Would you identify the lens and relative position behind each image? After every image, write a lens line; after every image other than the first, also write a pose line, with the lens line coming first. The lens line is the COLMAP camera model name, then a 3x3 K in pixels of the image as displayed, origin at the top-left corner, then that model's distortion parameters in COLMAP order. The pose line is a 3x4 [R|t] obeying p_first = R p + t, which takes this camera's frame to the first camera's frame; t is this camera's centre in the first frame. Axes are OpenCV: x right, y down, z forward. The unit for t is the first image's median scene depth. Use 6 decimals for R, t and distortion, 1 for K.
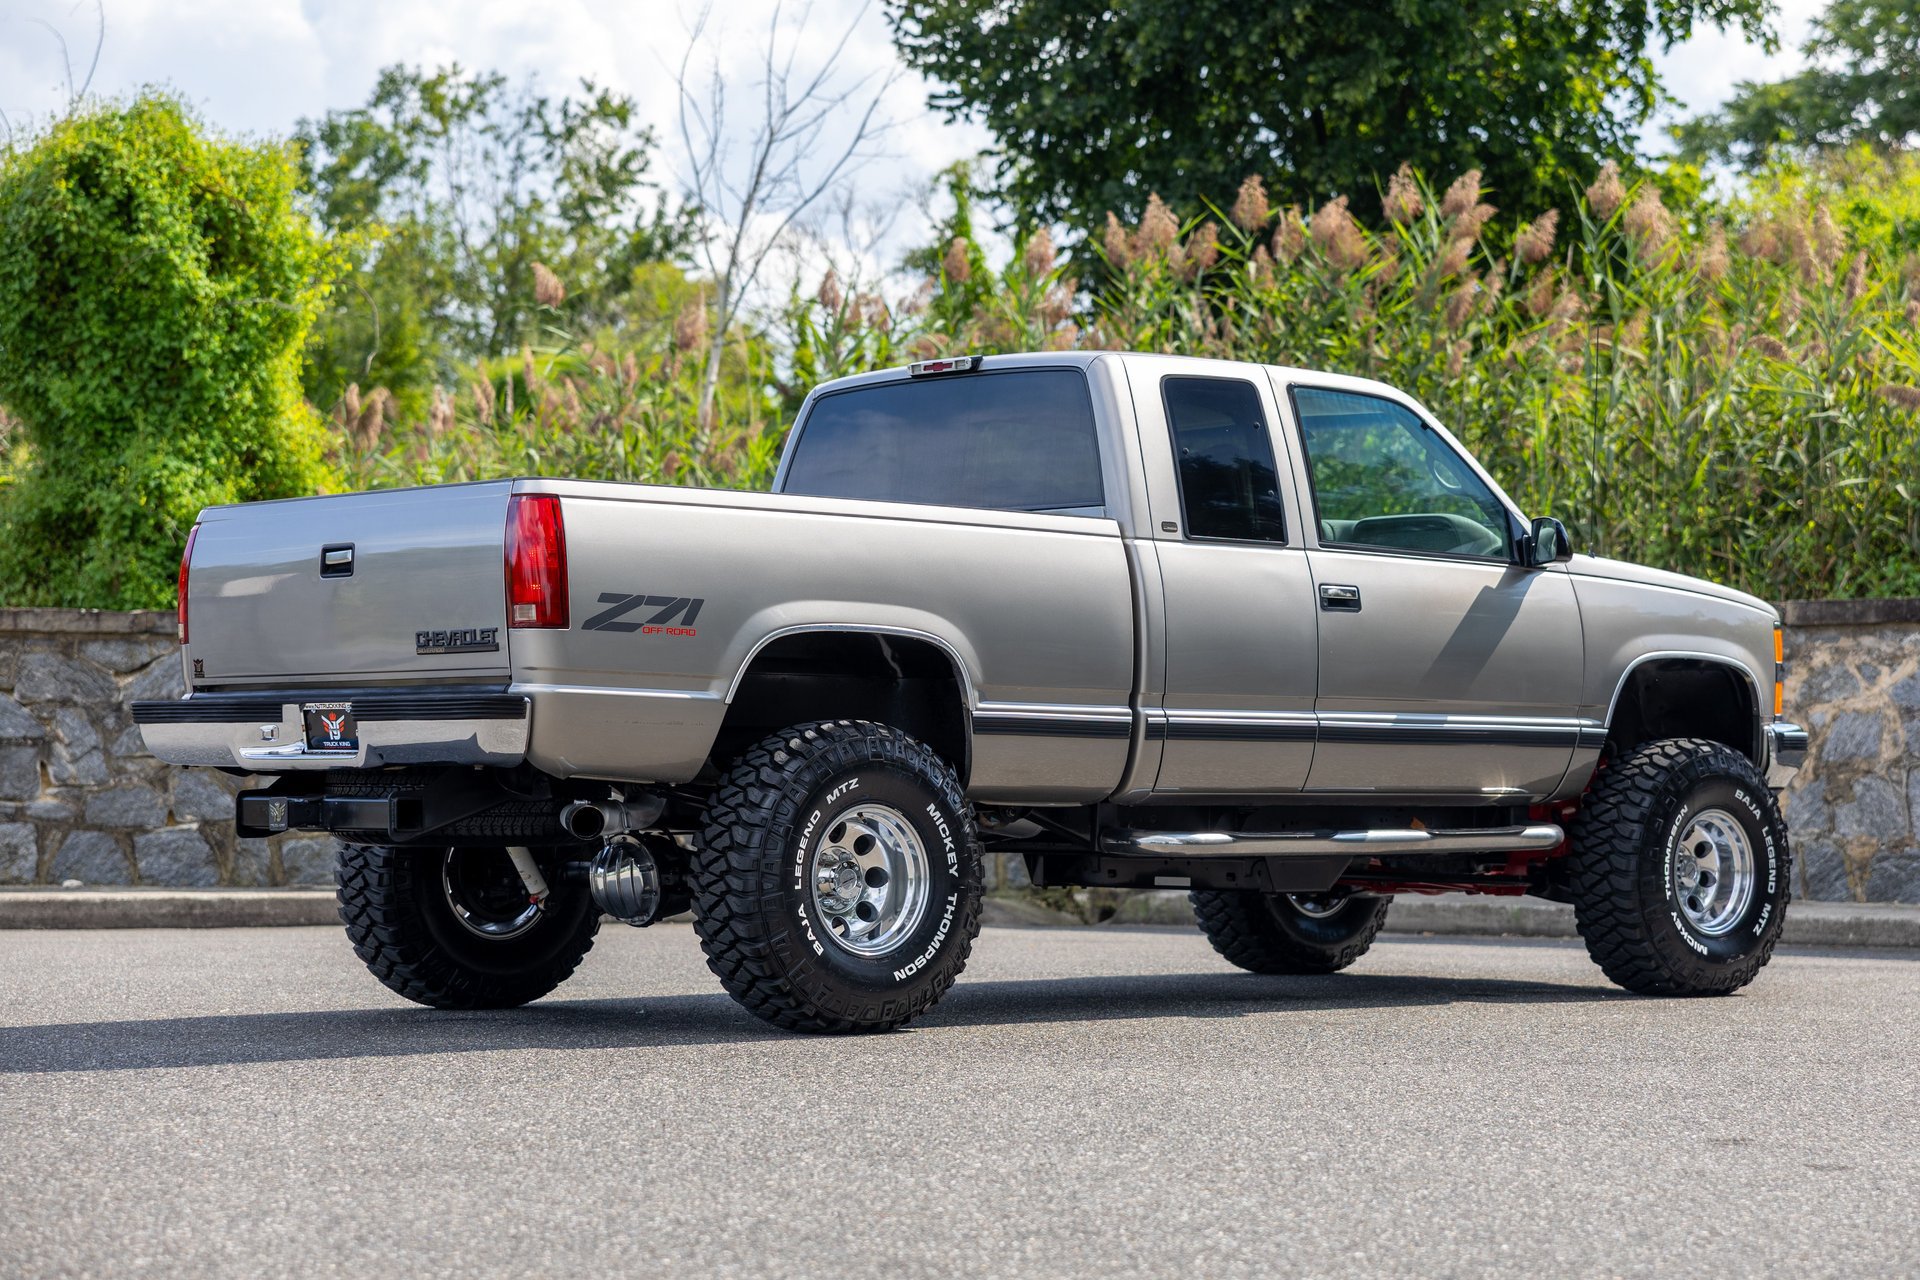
lens RADIAL K [[4096.4, 0, 986.0], [0, 4096.4, 642.9], [0, 0, 1]] dist [-0.033547, 0.243506]
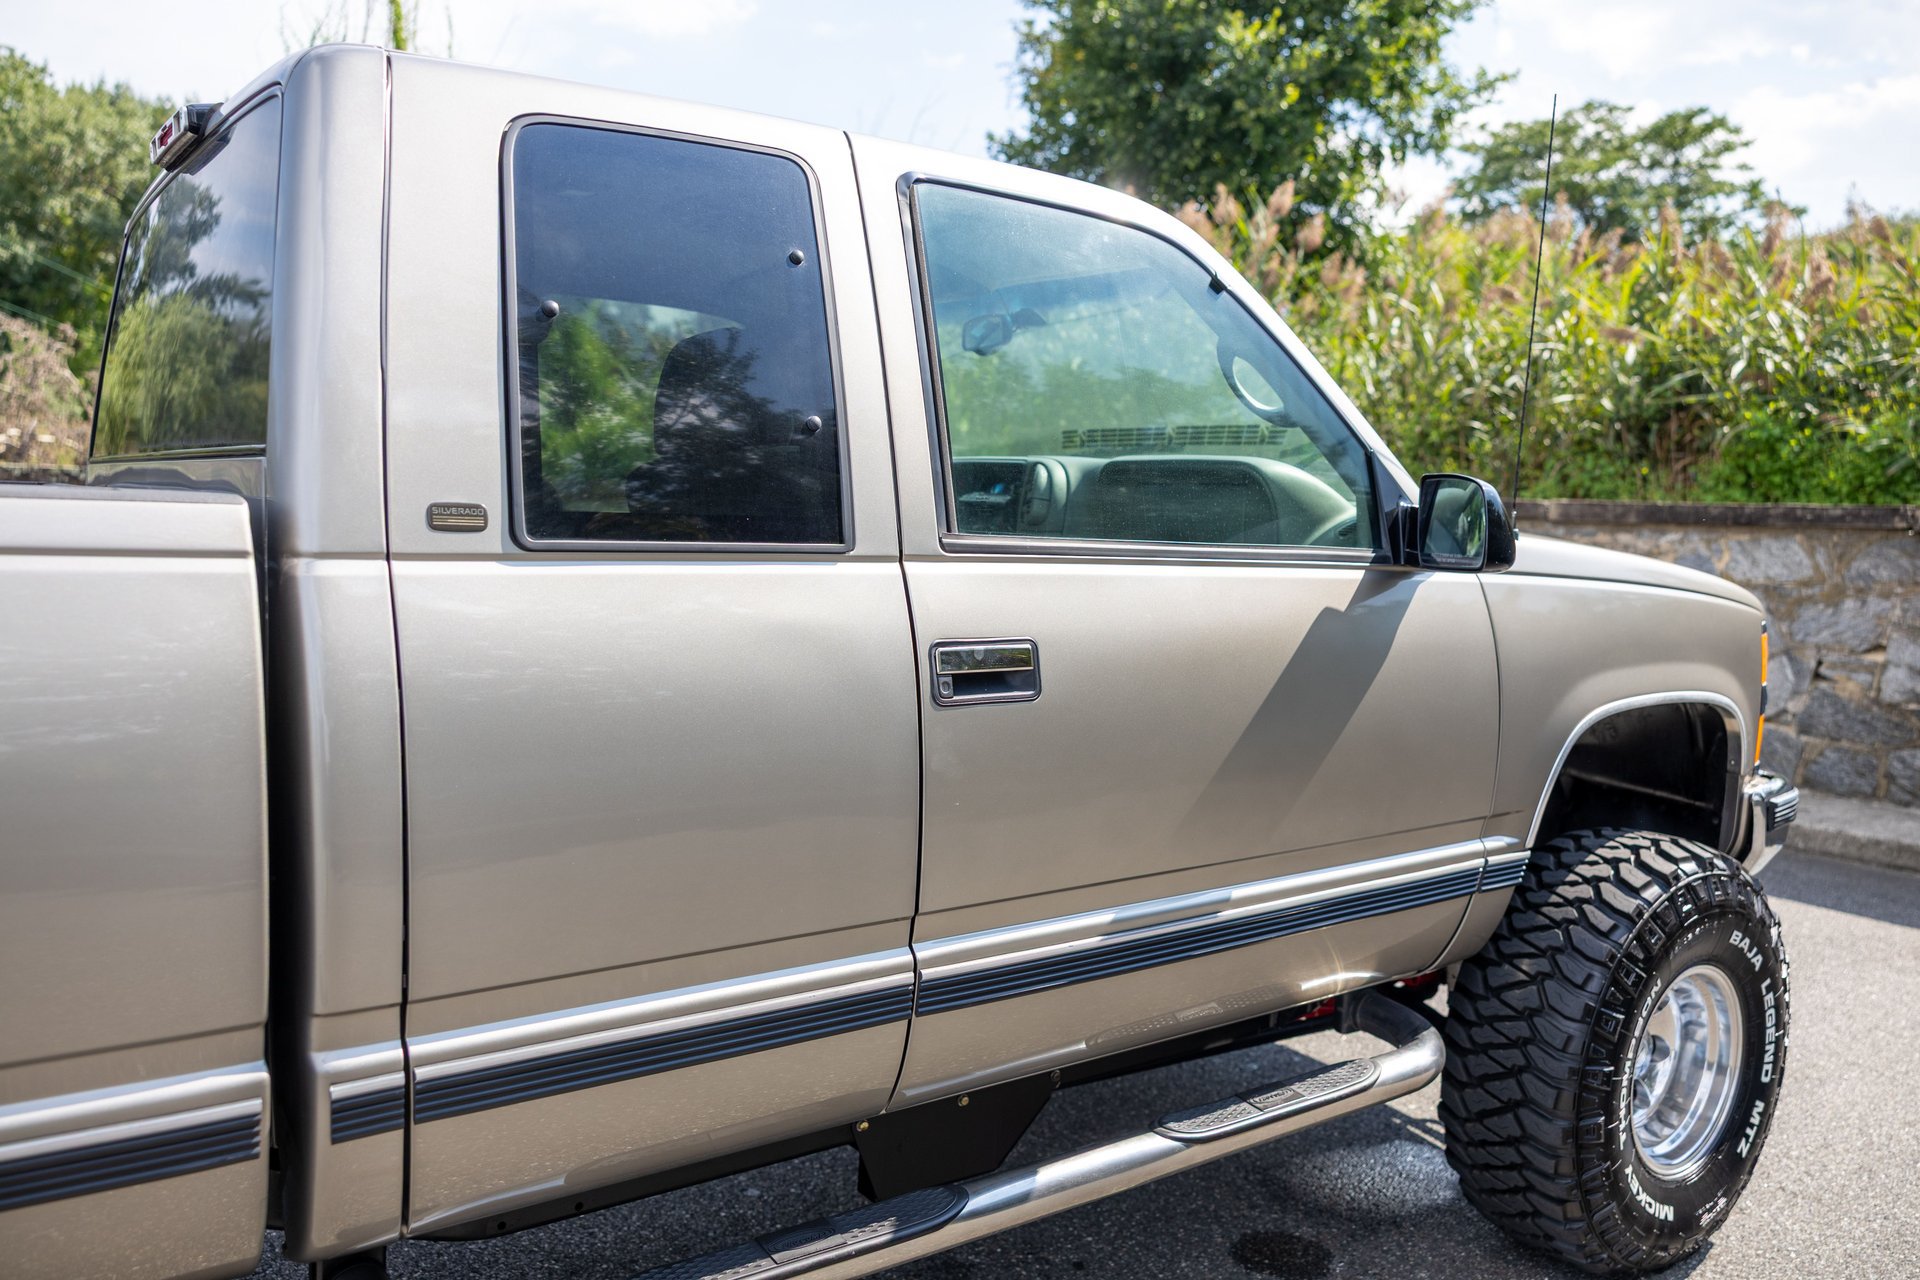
lens RADIAL K [[1491.2, 0, 949.8], [0, 1491.2, 639.9], [0, 0, 1]] dist [0.000725, 0.008955]
pose [[0.995264, 0.029472, -0.092636, 0.089973], [-0.017563, 0.991768, 0.126835, -0.031519], [0.095611, -0.124607, 0.987589, 0.786003]]
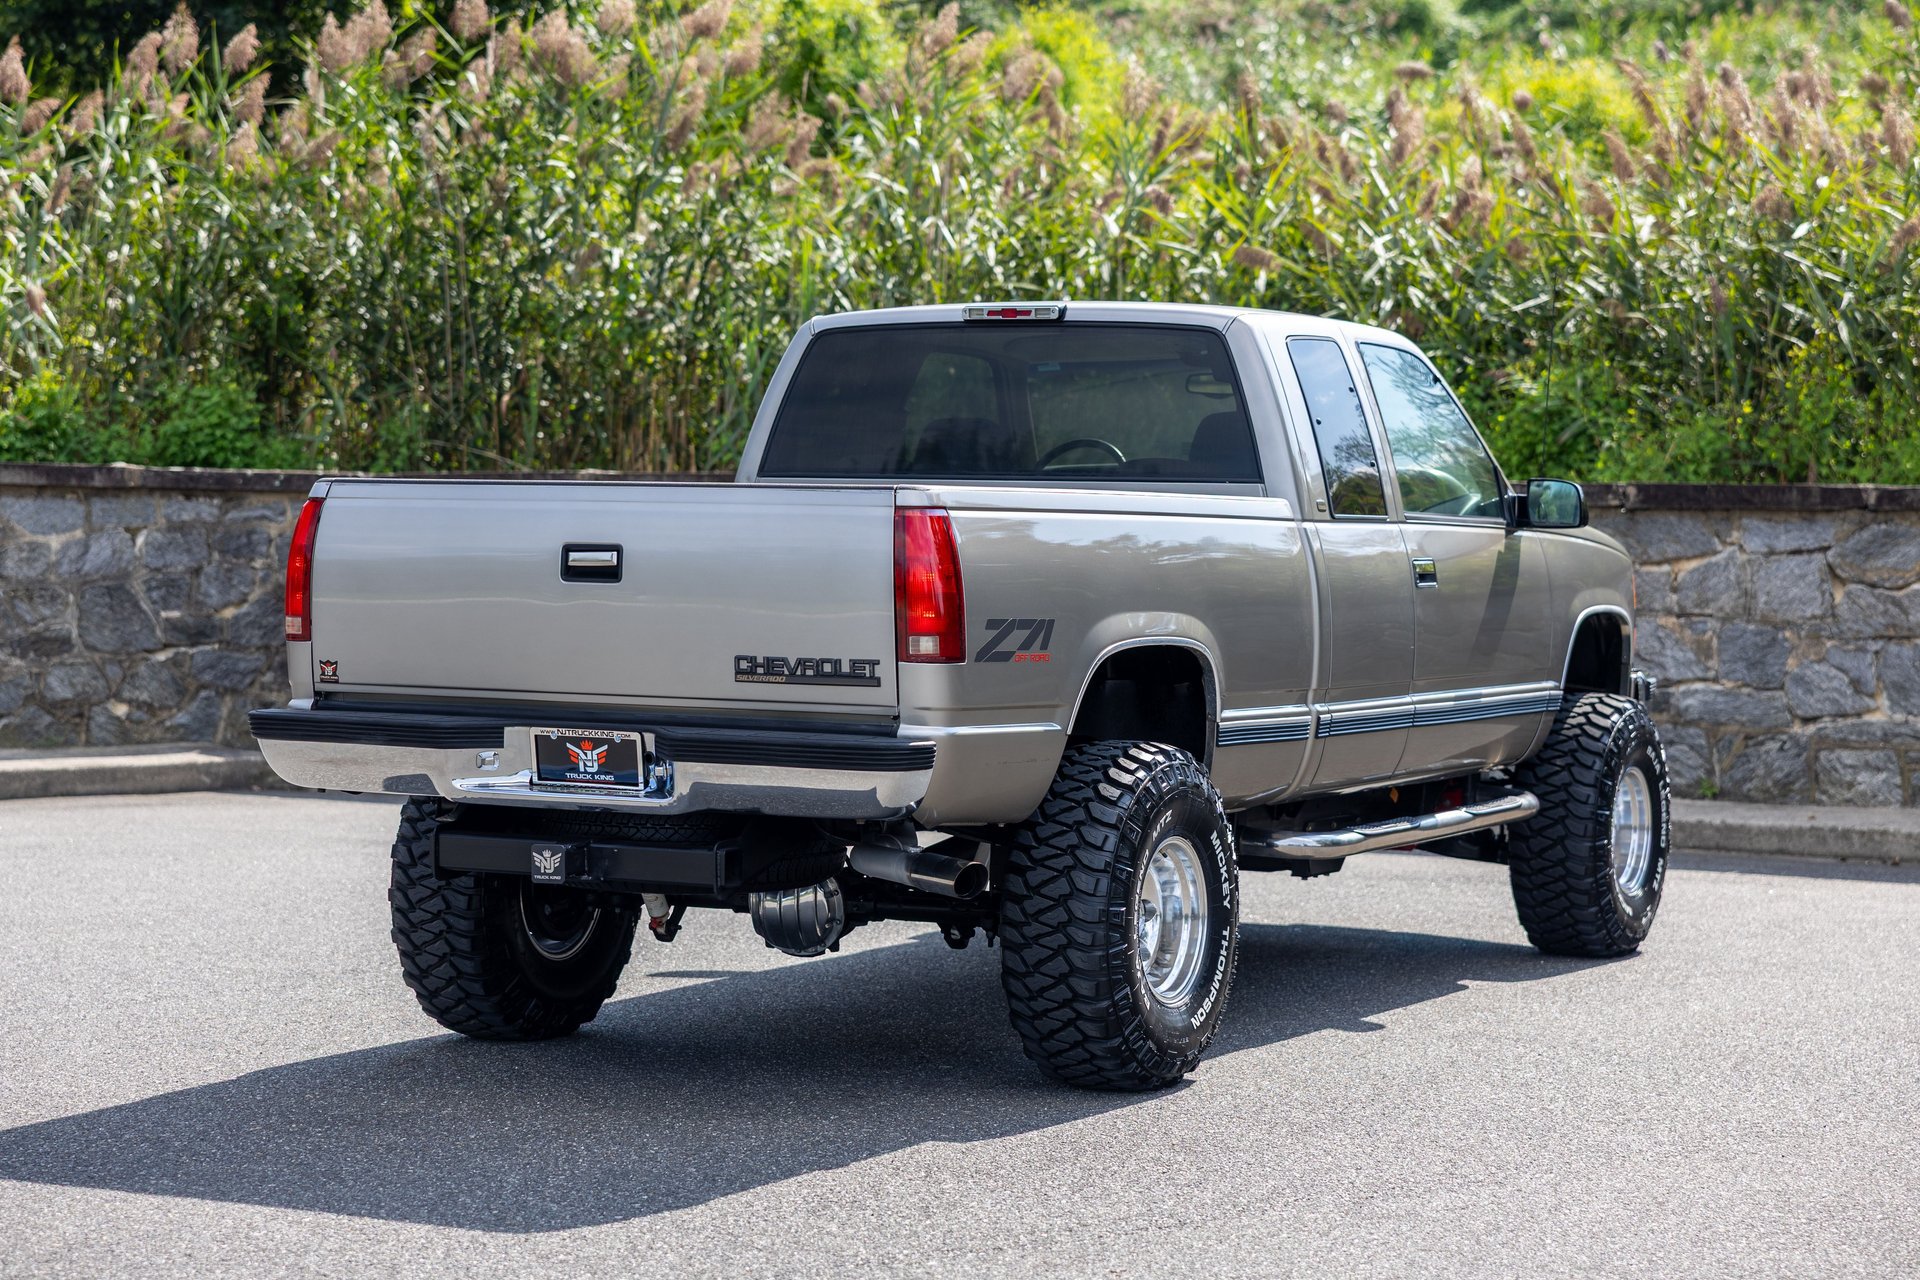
lens RADIAL K [[3989.2, 0, 850.3], [0, 3989.2, 639.2], [0, 0, 1]] dist [0.005612, 0.061929]
pose [[0.939150, -0.003806, 0.343485, -0.330160], [-0.021497, 0.997327, 0.069829, -0.053273], [-0.342833, -0.072964, 0.936558, 0.167095]]
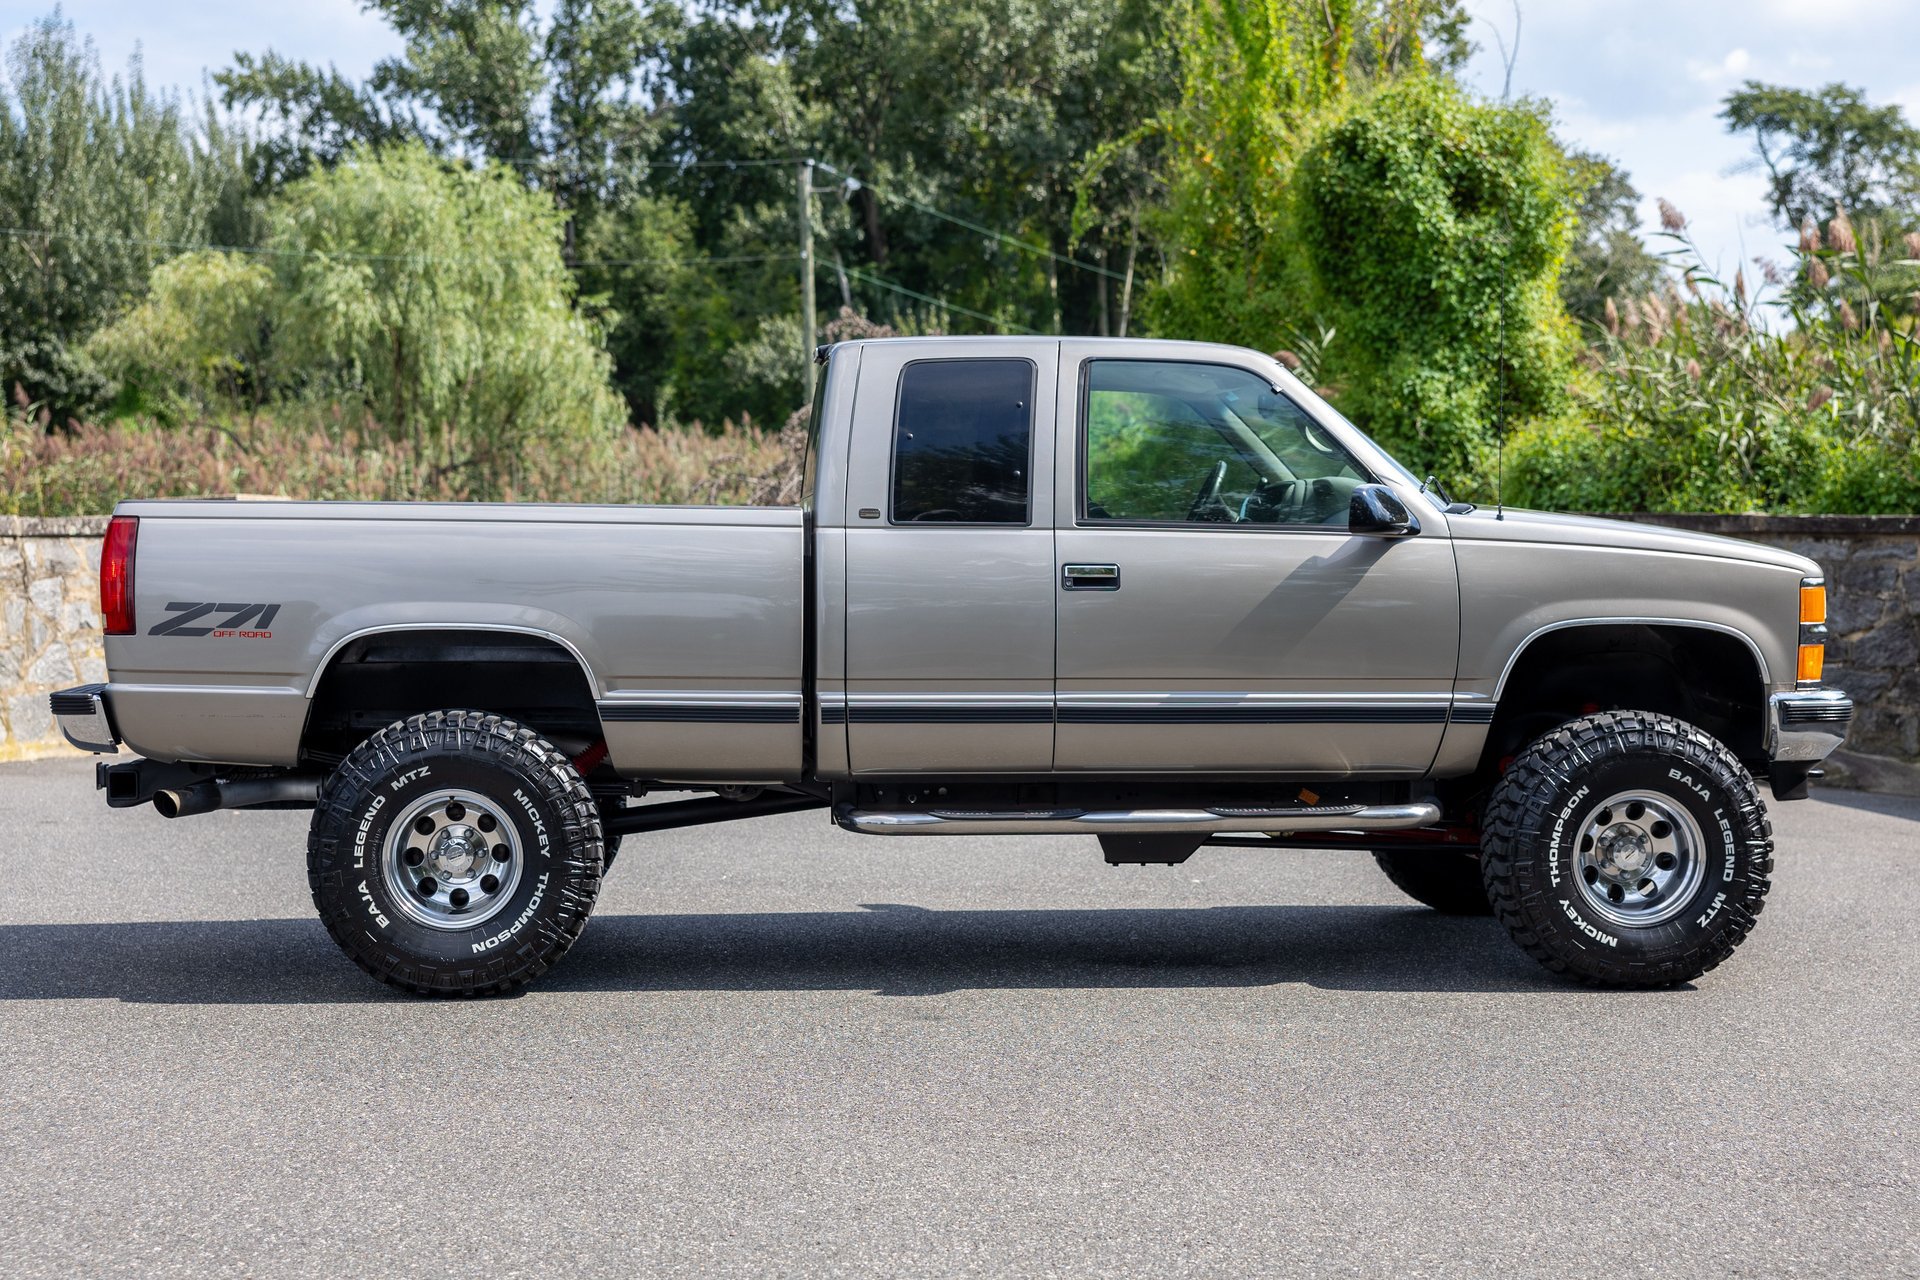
lens RADIAL K [[2940.4, 0, 964.2], [0, 2940.4, 746.2], [0, 0, 1]] dist [0.024511, -0.040720]
pose [[0.804734, 0.037184, -0.592470, 0.450008], [0.022255, 0.995445, 0.092703, -0.034293], [0.593218, -0.087786, 0.800241, 0.379536]]
